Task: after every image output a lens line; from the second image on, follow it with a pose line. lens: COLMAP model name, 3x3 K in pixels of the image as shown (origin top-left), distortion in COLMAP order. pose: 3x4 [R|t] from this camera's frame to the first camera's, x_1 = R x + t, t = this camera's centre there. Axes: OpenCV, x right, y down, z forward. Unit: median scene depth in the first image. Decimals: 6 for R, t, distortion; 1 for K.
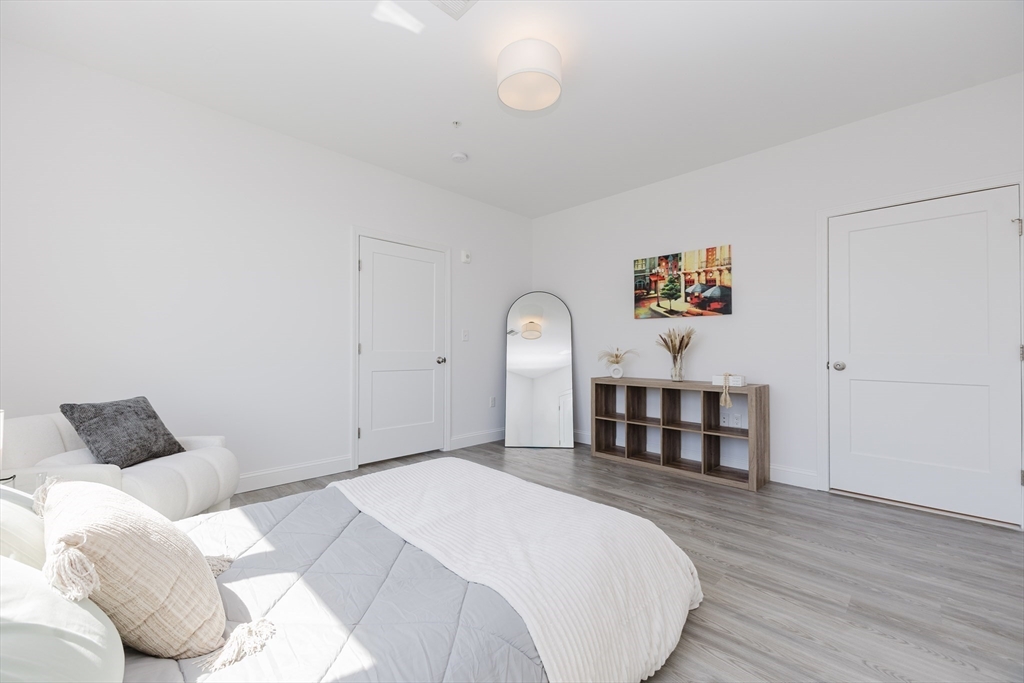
lens RADIAL K [[427.0, 0, 512.0], [0, 427.0, 341.5], [0, 0, 1]] dist [0.001189, -0.000023]
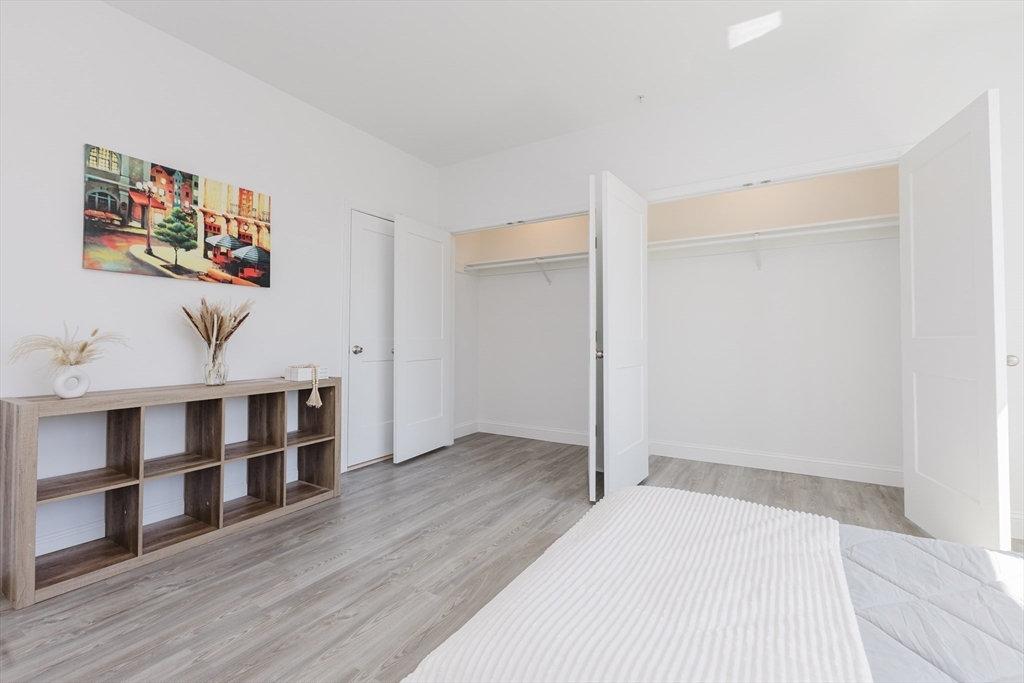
lens RADIAL K [[444.0, 0, 516.5], [0, 444.0, 331.4], [0, 0, 1]] dist [-0.000403, 0.000348]
pose [[-0.260118, 0.012639, 0.965494, -0.343409], [-0.019609, 0.999639, -0.018369, 0.018427], [-0.965378, -0.023710, -0.259777, 0.737511]]
